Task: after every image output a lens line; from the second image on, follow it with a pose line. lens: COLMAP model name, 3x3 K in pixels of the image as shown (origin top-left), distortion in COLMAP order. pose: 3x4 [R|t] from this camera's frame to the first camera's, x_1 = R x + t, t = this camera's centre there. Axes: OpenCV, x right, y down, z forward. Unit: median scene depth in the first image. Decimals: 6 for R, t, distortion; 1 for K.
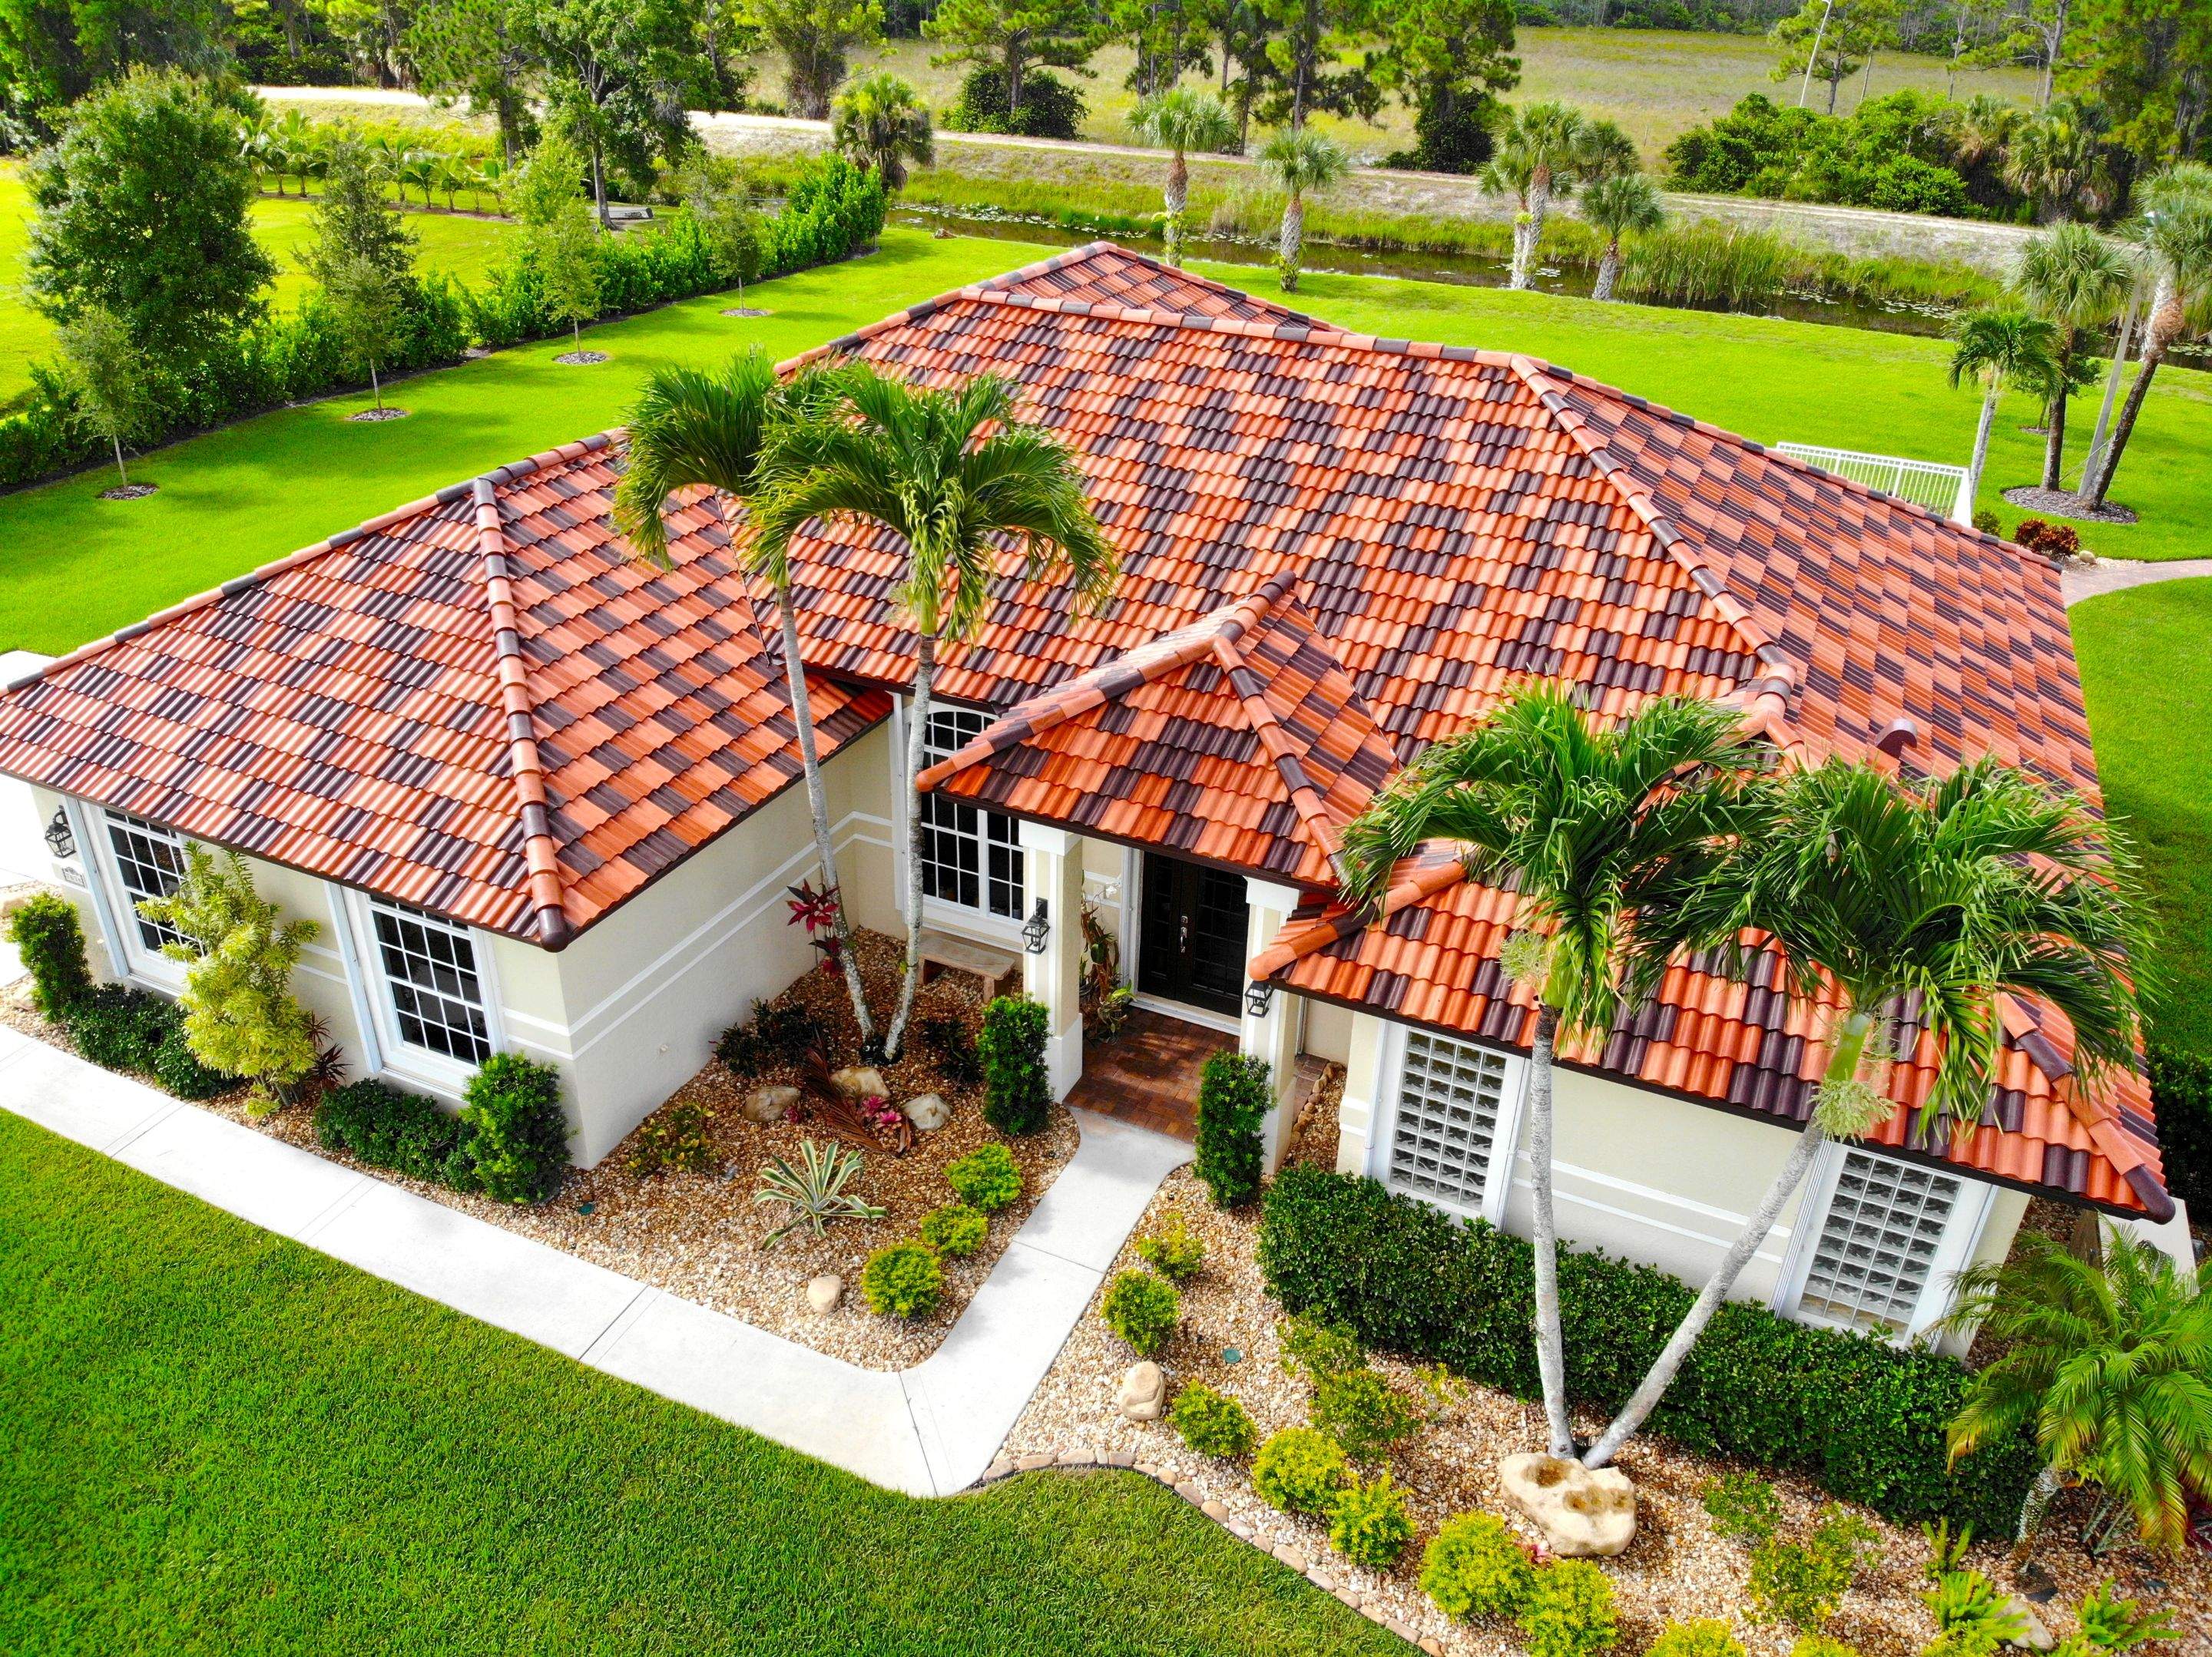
lens RADIAL K [[1614.8, 0, 1106.0], [0, 1614.8, 828.5], [0, 0, 1]] dist [0.117562, -0.259160]
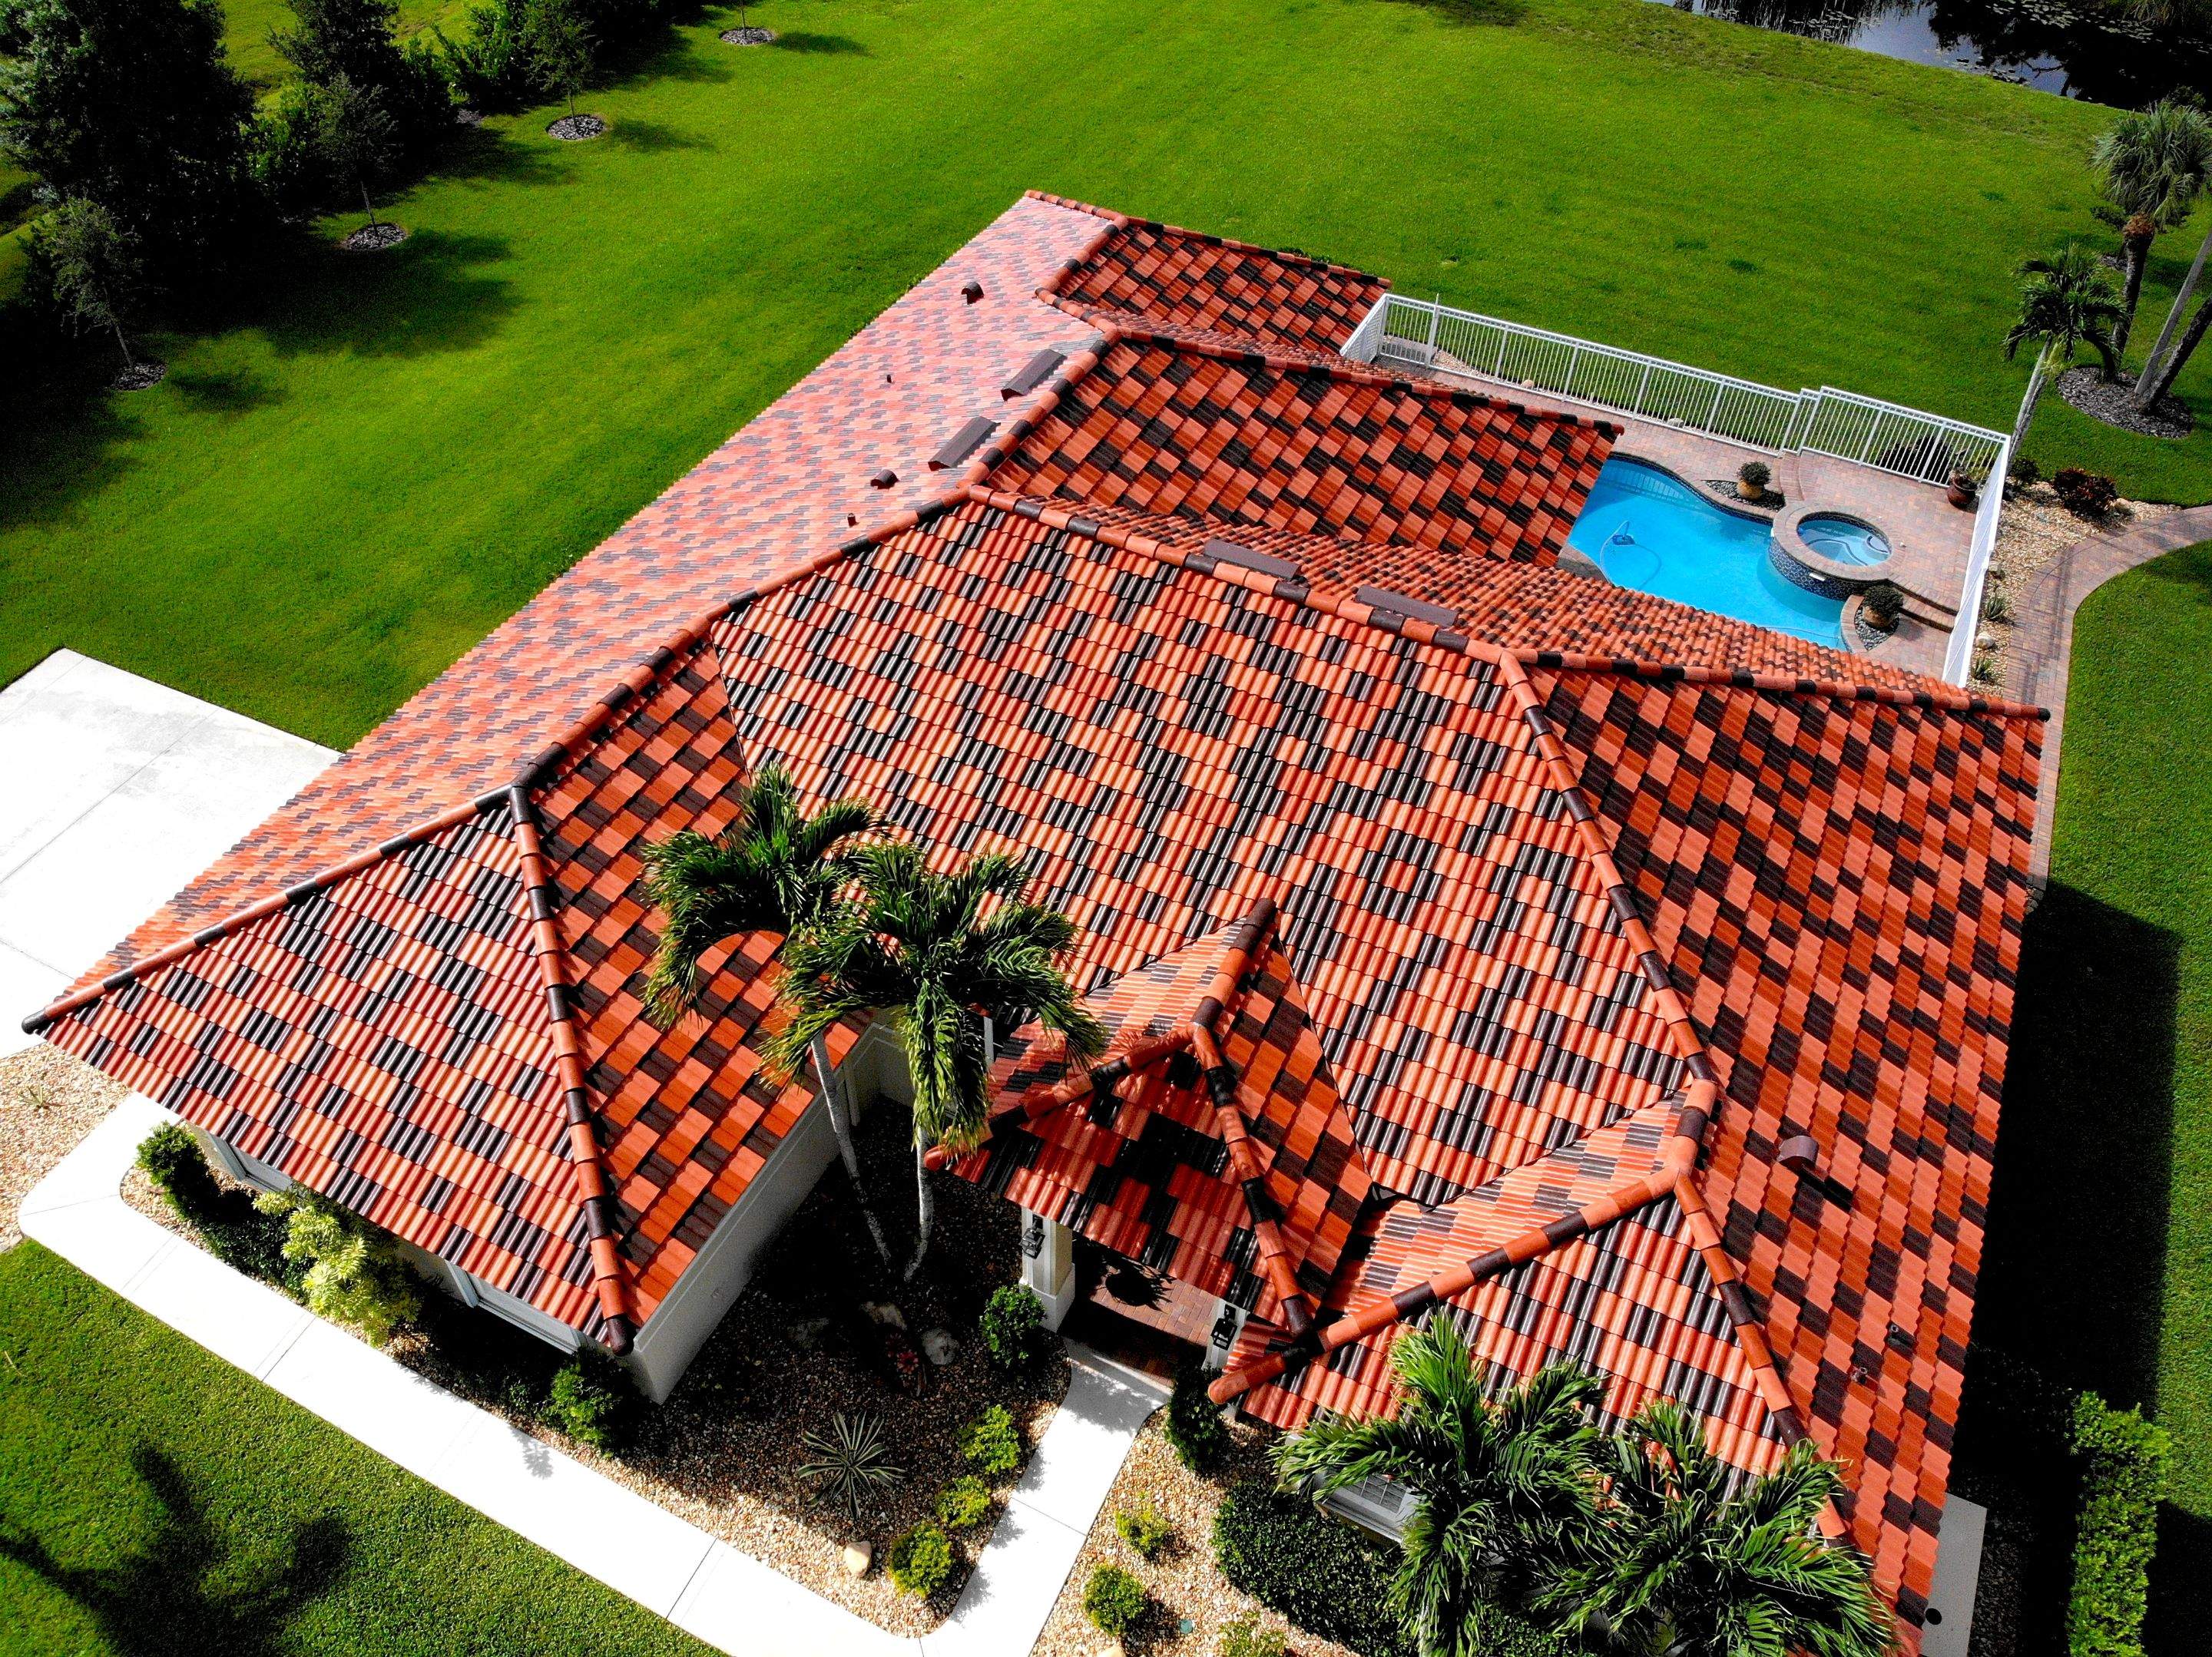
lens RADIAL K [[1587.6, 0, 1106.0], [0, 1587.6, 828.5], [0, 0, 1]] dist [0.235667, -0.533432]
pose [[0.999632, 0.019607, -0.018721, 0.022776], [-0.013286, 0.956290, 0.292119, -0.523920], [0.023630, -0.291762, 0.956199, -0.007806]]
